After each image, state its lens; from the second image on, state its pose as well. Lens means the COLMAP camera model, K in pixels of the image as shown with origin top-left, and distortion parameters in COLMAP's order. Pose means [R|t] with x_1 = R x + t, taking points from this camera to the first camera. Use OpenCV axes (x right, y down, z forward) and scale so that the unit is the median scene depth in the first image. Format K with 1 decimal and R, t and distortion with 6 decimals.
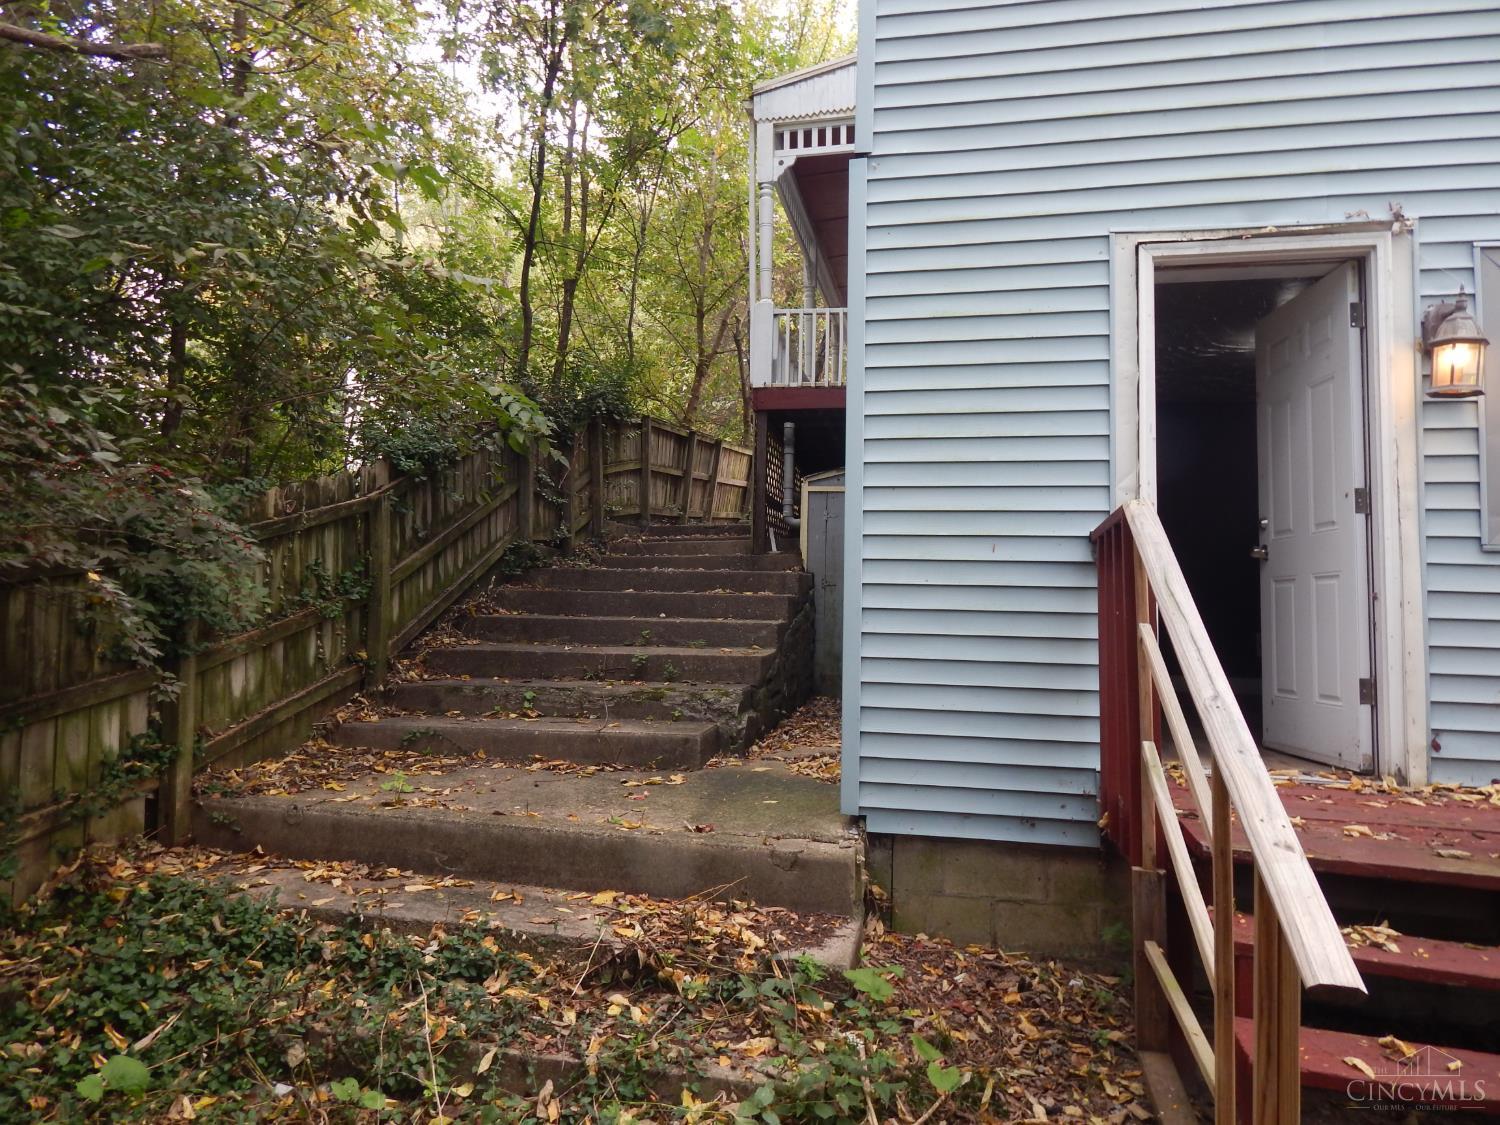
lens RADIAL K [[983.2, 0, 753.6], [0, 983.2, 557.3], [0, 0, 1]] dist [0.002348, -0.001566]
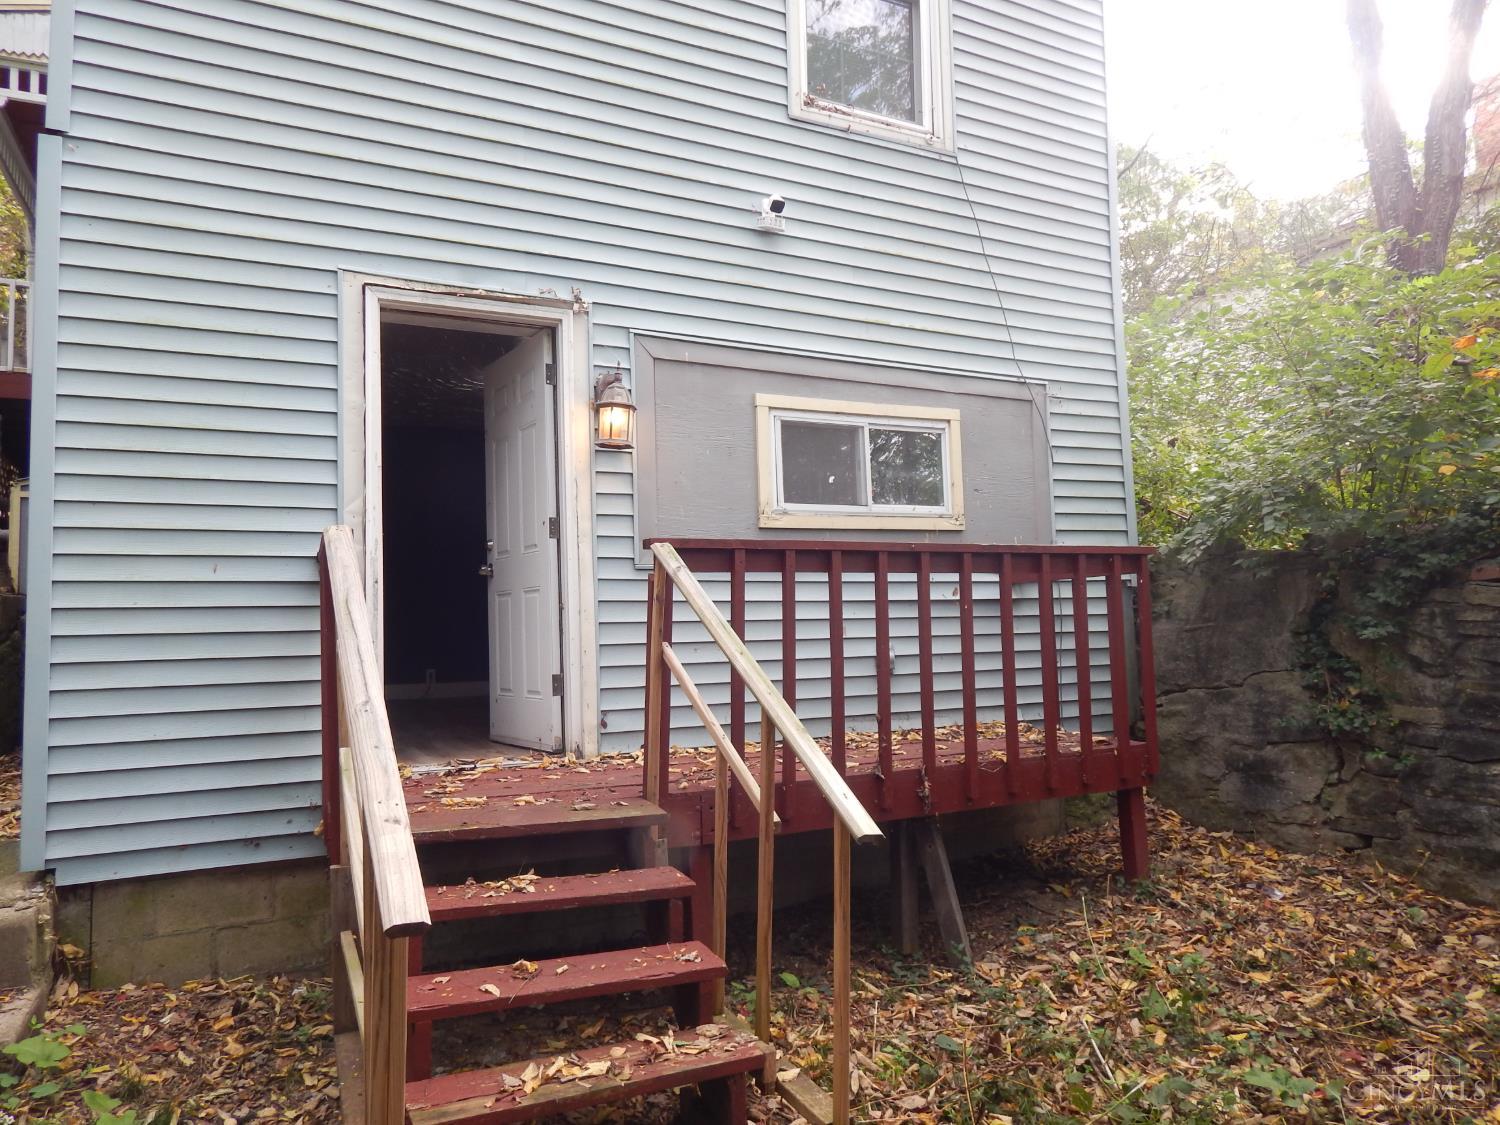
lens RADIAL K [[983.2, 0, 753.6], [0, 983.2, 557.3], [0, 0, 1]] dist [0.002348, -0.001566]
pose [[0.784936, 0.000901, 0.619576, 0.064155], [0.006813, 0.999926, -0.010086, -0.007467], [-0.619539, 0.012138, 0.784872, -0.108755]]
